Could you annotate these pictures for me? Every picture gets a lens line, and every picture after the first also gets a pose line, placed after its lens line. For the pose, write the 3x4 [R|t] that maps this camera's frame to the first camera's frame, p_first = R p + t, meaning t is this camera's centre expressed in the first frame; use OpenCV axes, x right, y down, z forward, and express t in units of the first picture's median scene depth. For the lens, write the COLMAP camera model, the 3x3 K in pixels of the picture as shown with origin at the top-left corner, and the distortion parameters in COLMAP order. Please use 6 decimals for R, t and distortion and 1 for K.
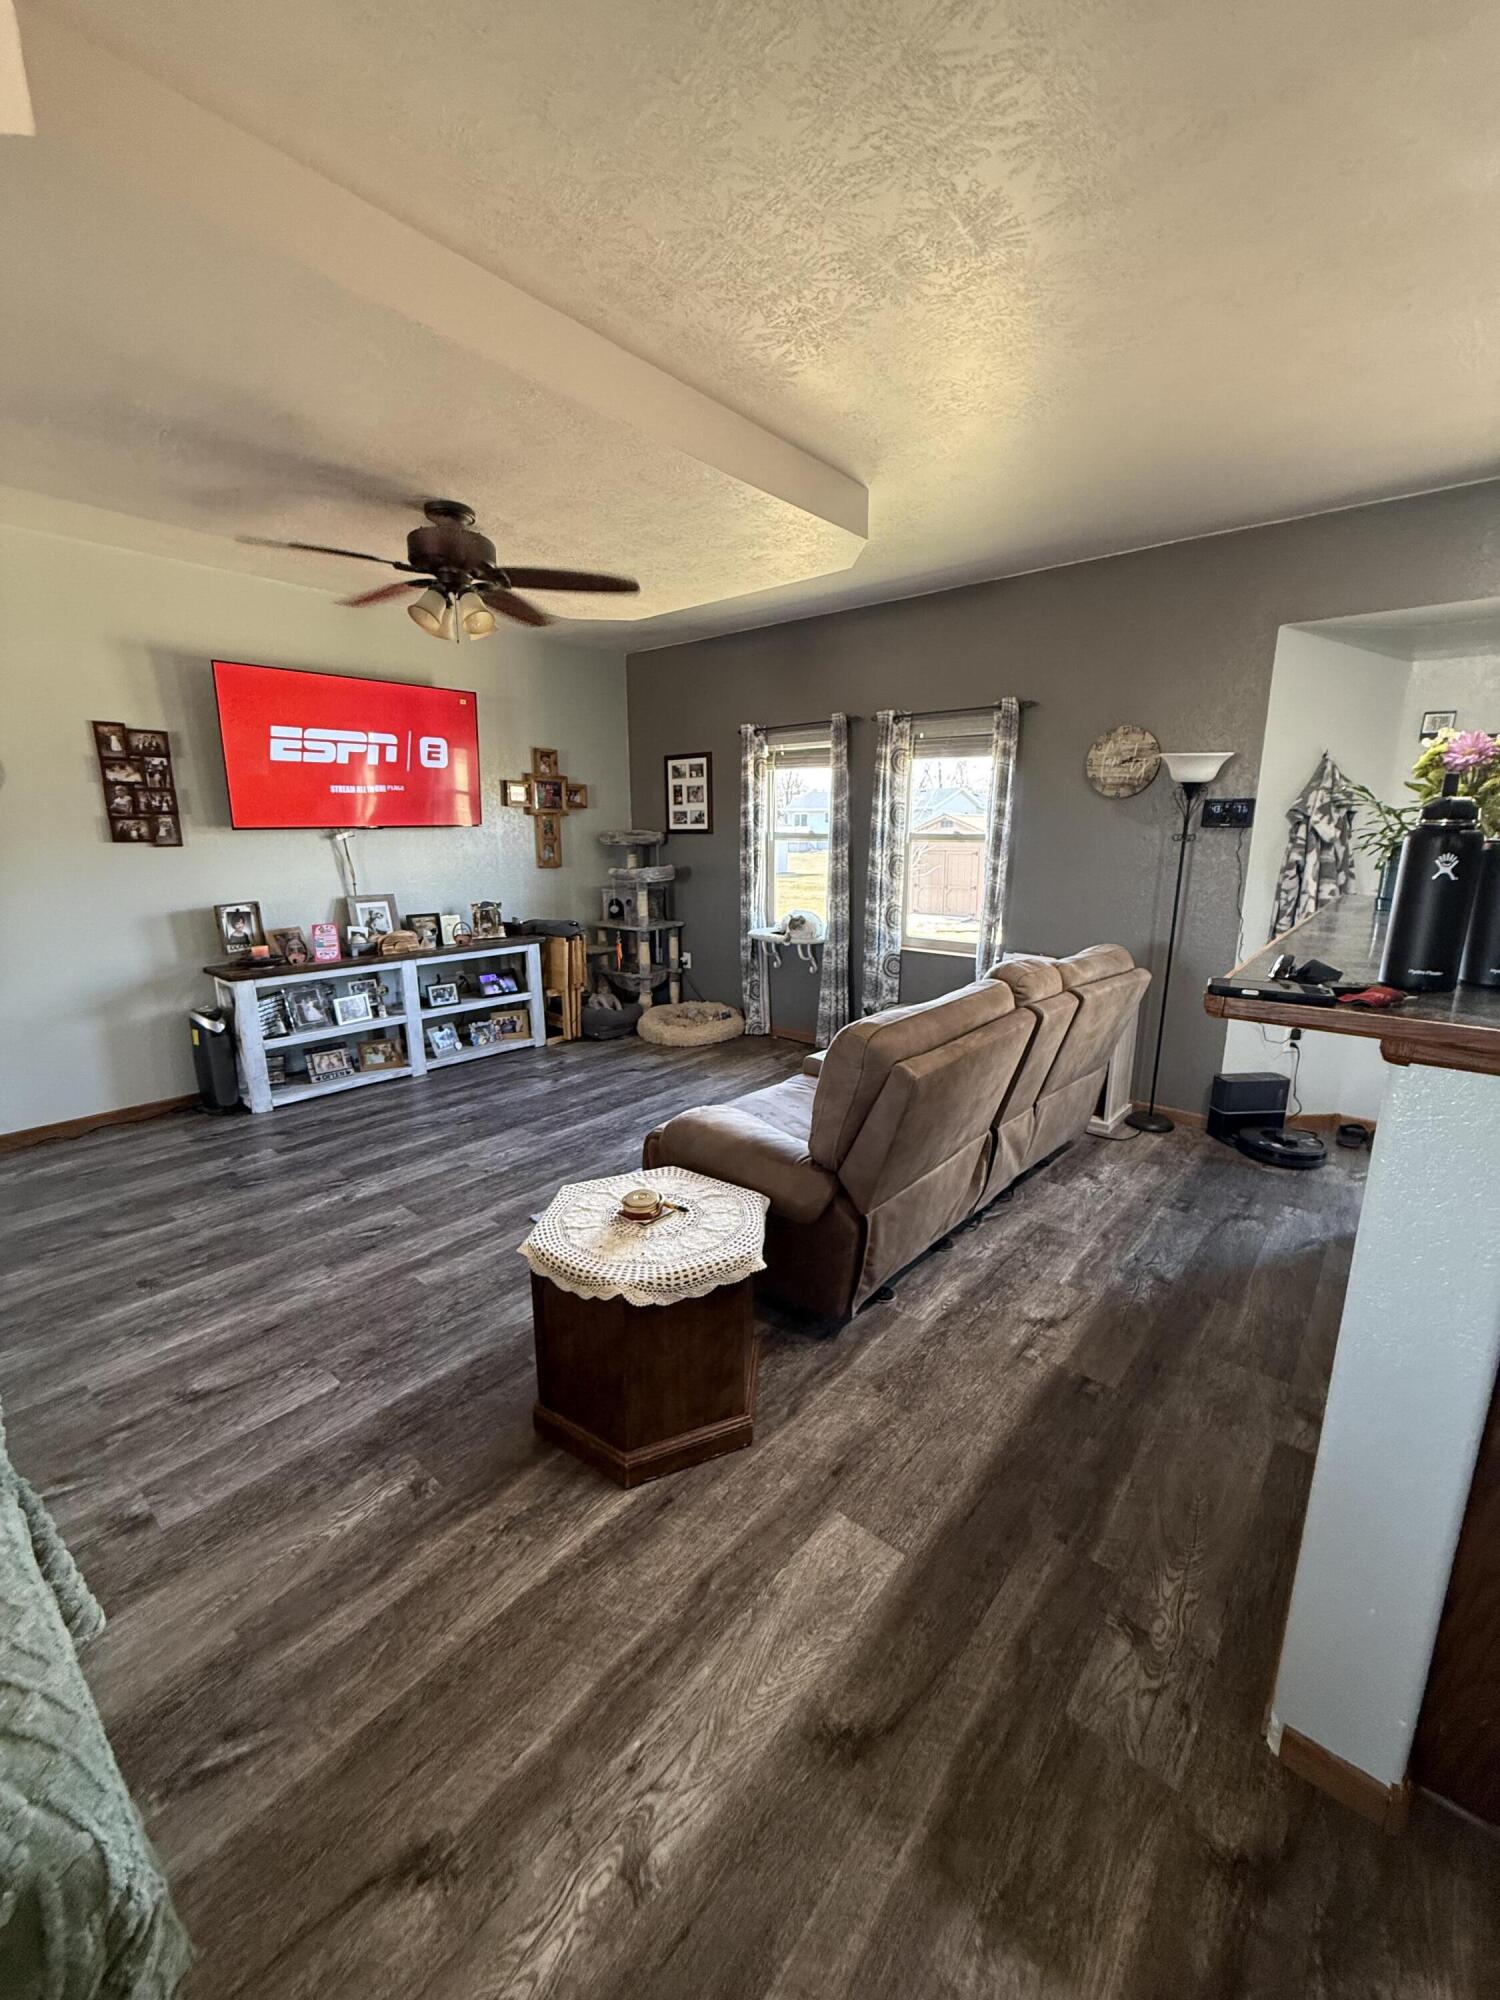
lens RADIAL K [[797.8, 0, 748.7], [0, 797.8, 997.0], [0, 0, 1]] dist [0.000154, 0.000117]
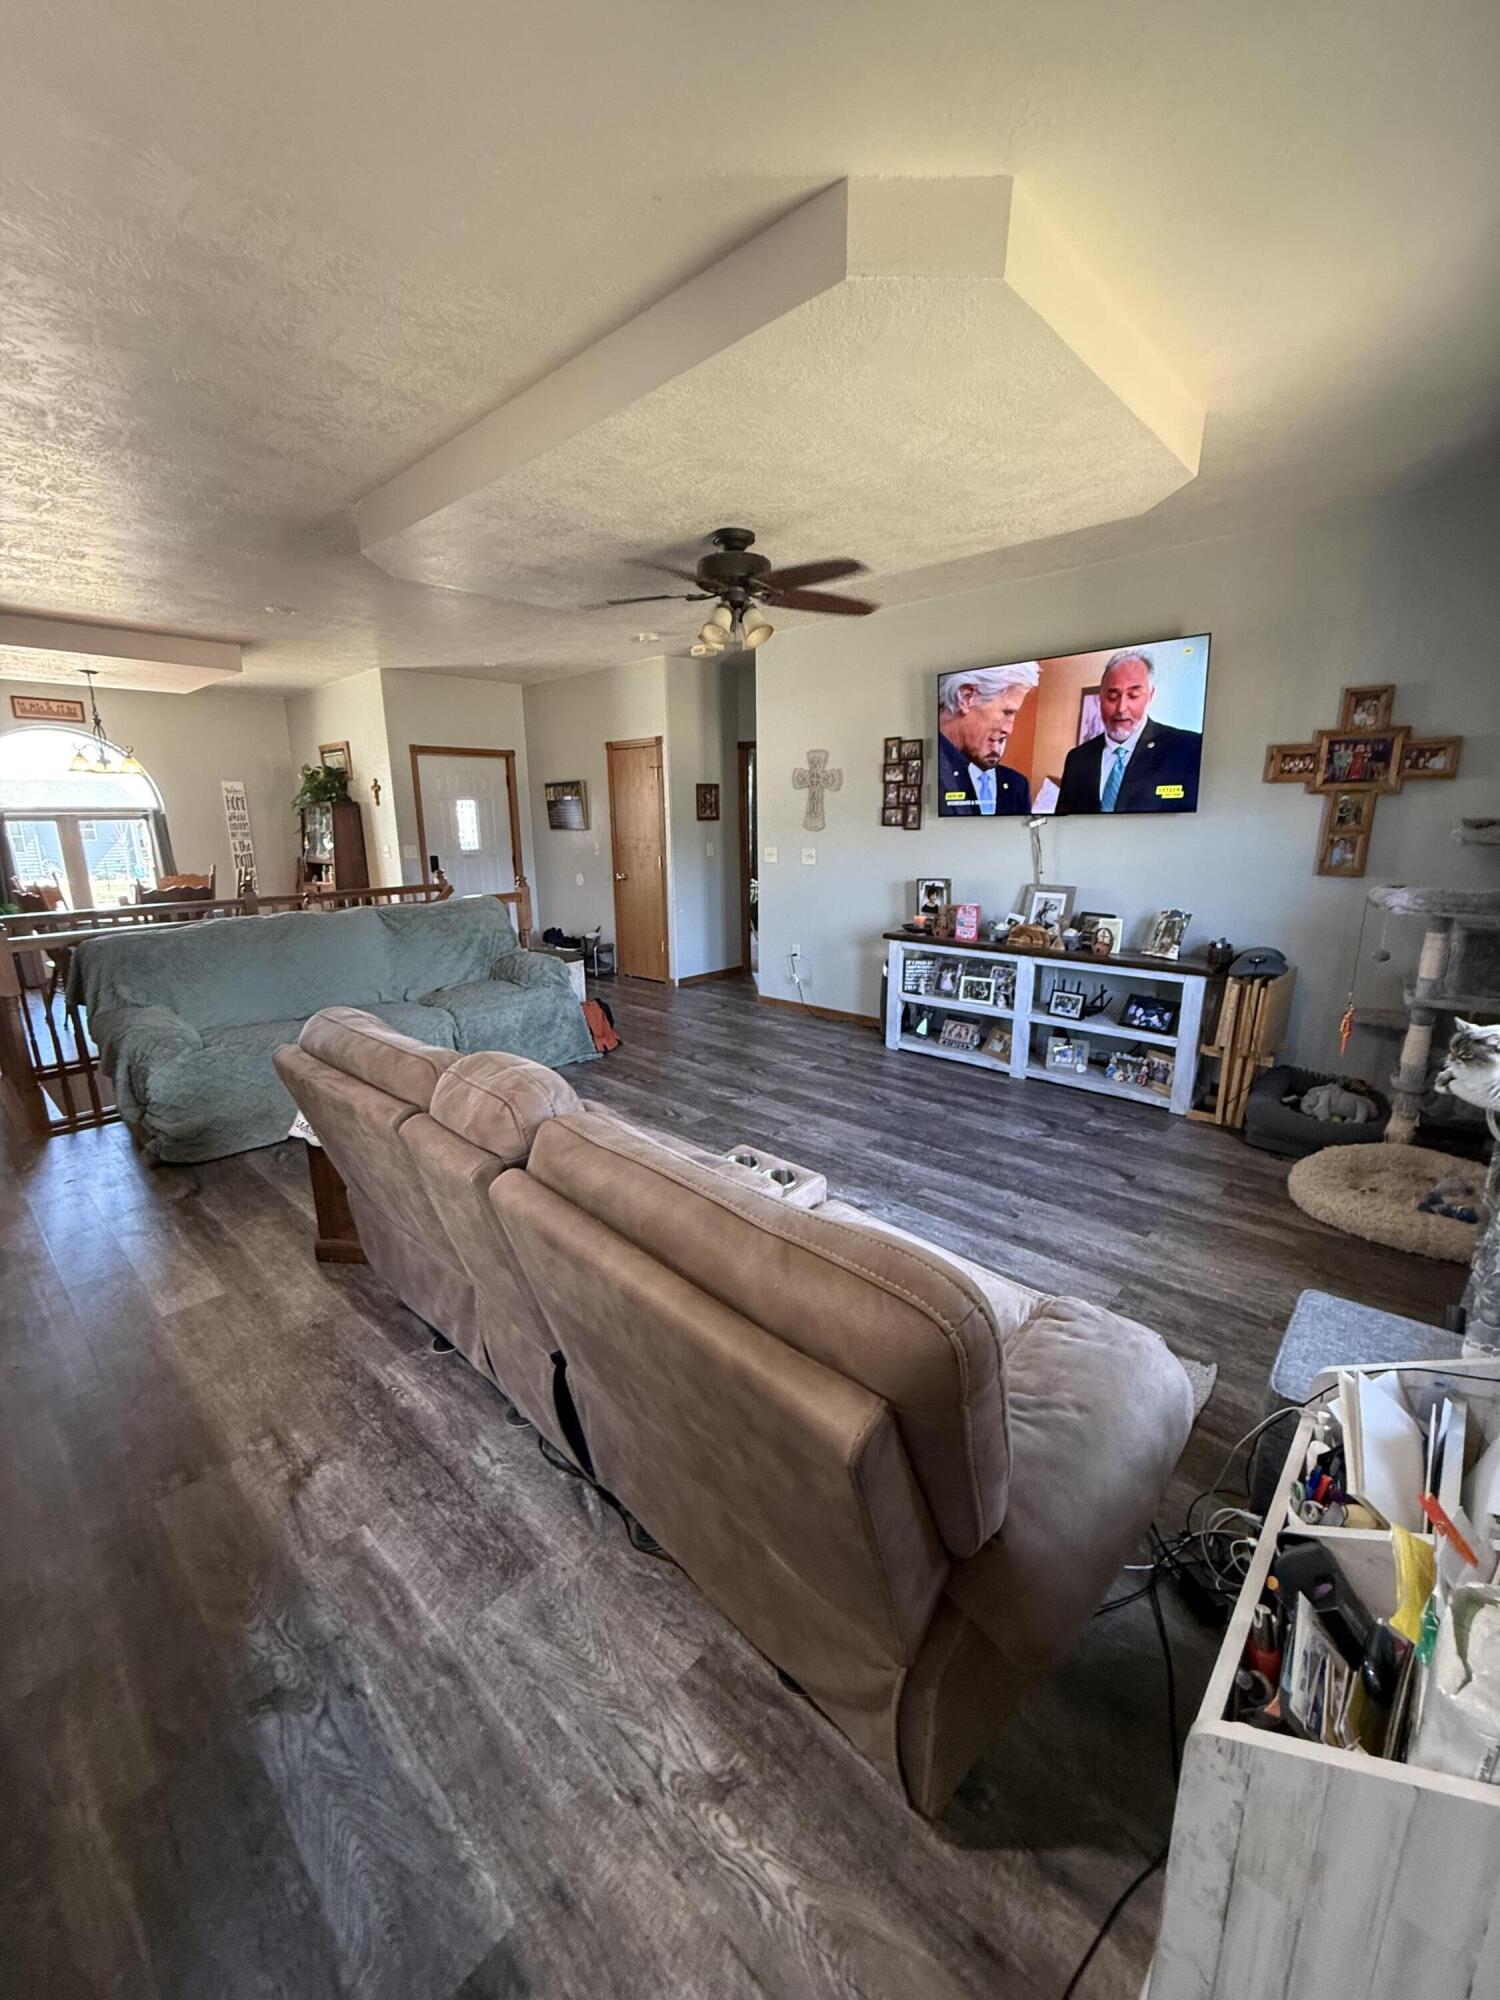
lens RADIAL K [[797.8, 0, 748.7], [0, 797.8, 997.0], [0, 0, 1]] dist [0.000154, 0.000117]
pose [[-0.043925, 0.224439, -0.973498, 0.635998], [-0.200600, 0.952611, 0.228675, -0.184762], [0.978688, 0.205328, 0.003179, 0.846765]]
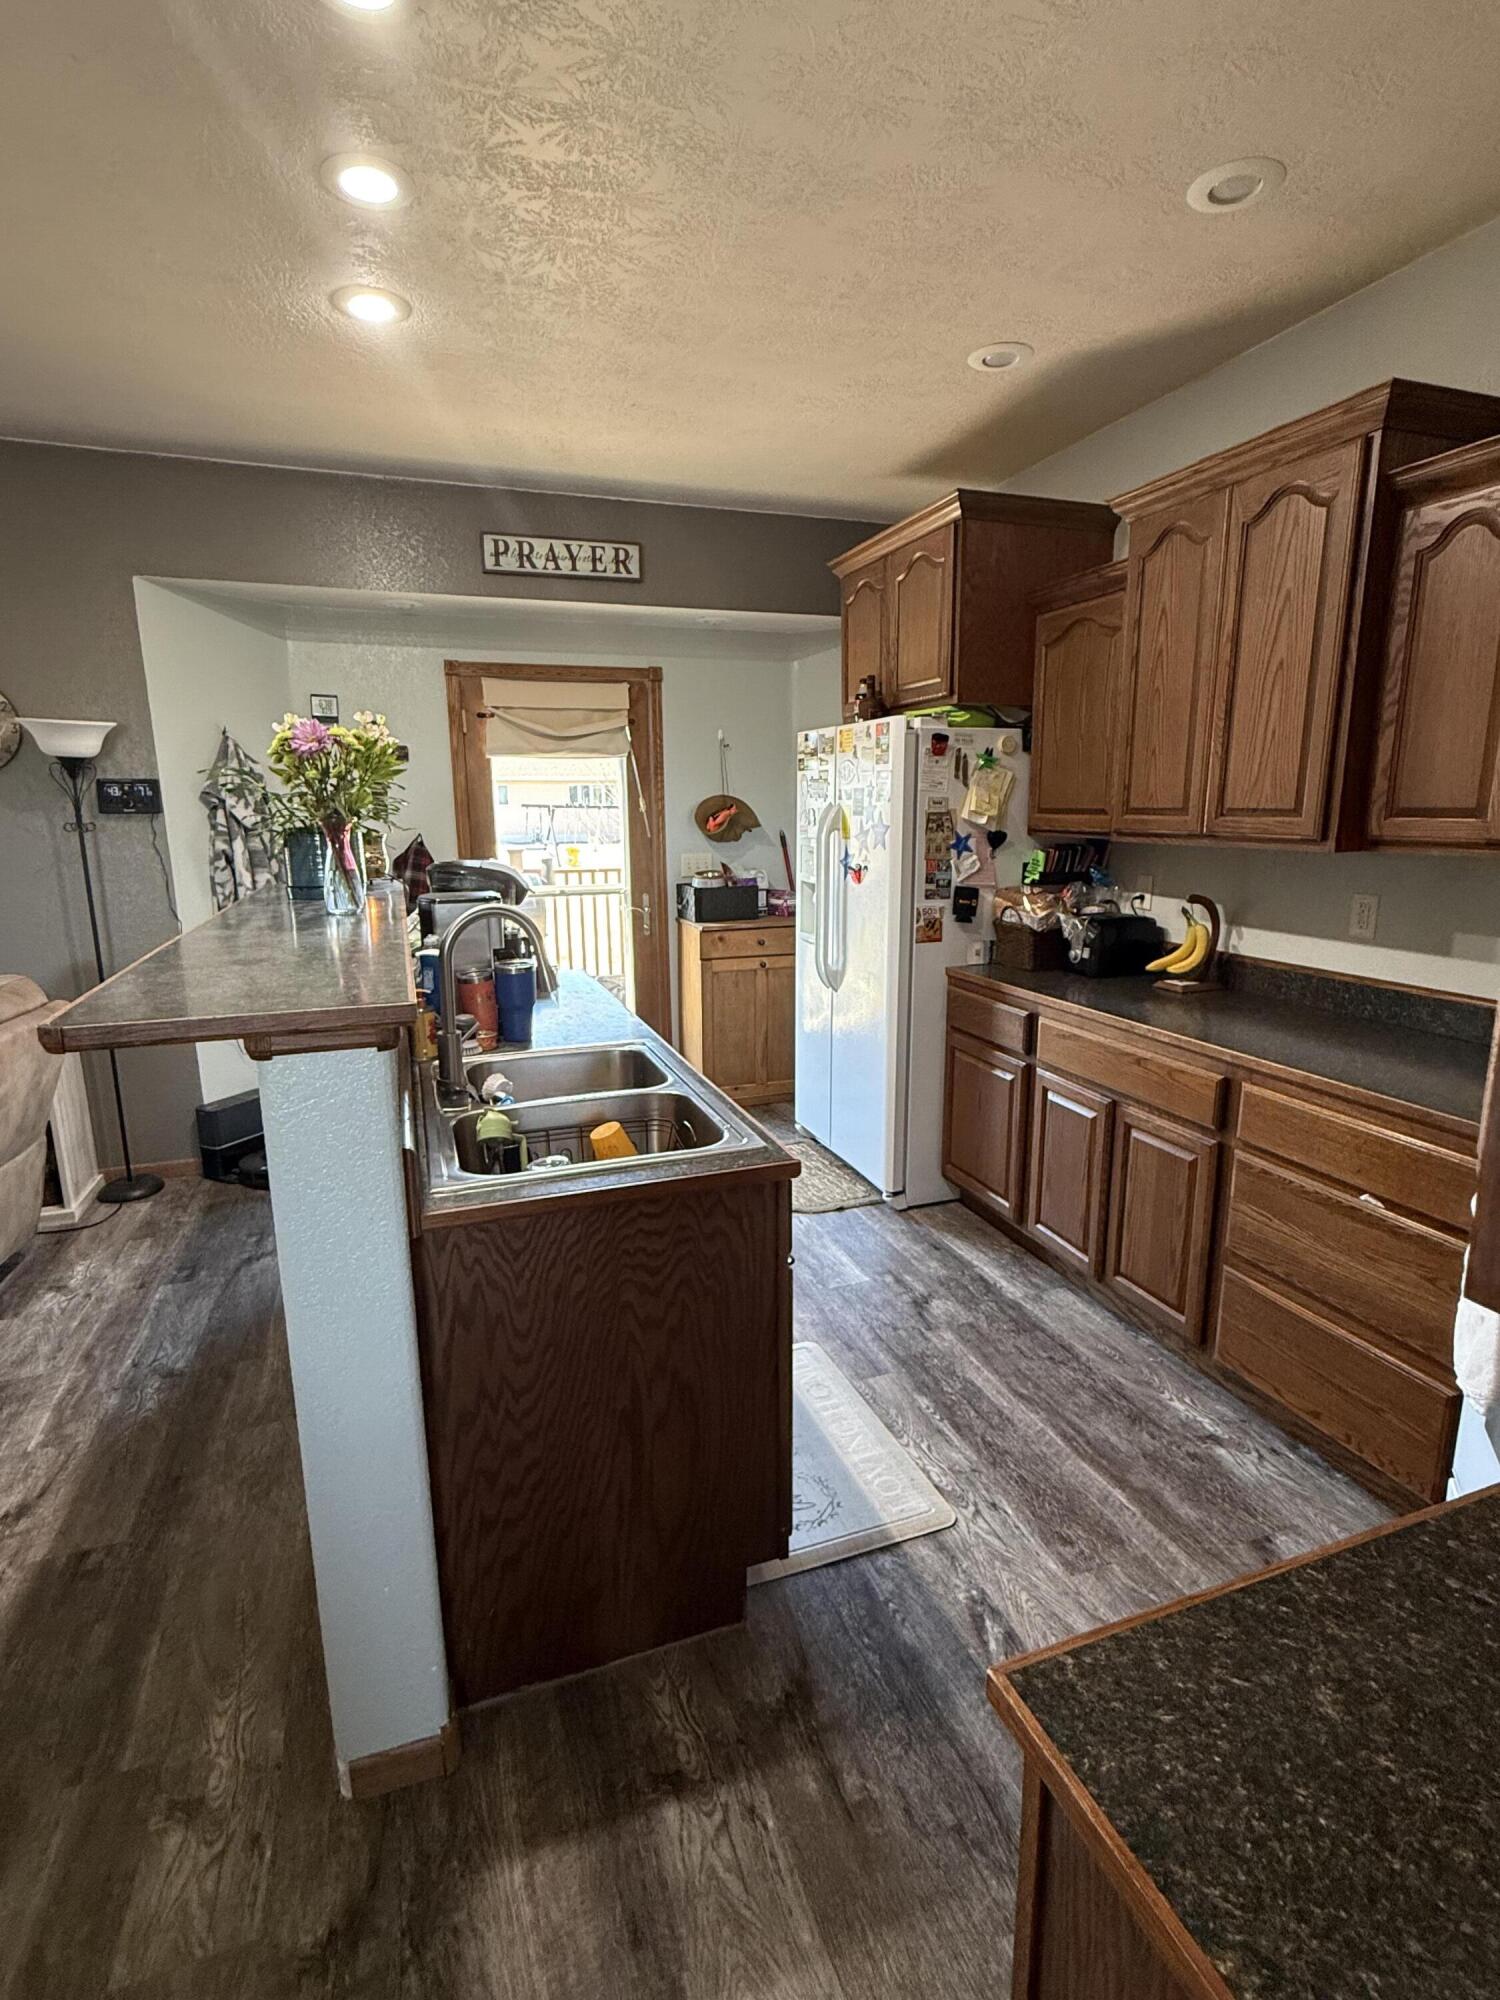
lens RADIAL K [[965.2, 0, 754.3], [0, 965.2, 1004.2], [0, 0, 1]] dist [0.000721, -0.000736]
pose [[0.494867, -0.183748, 0.849319, 0.034521], [0.193301, 0.976176, 0.098564, 0.004742], [-0.847196, 0.115398, 0.518596, -0.035370]]
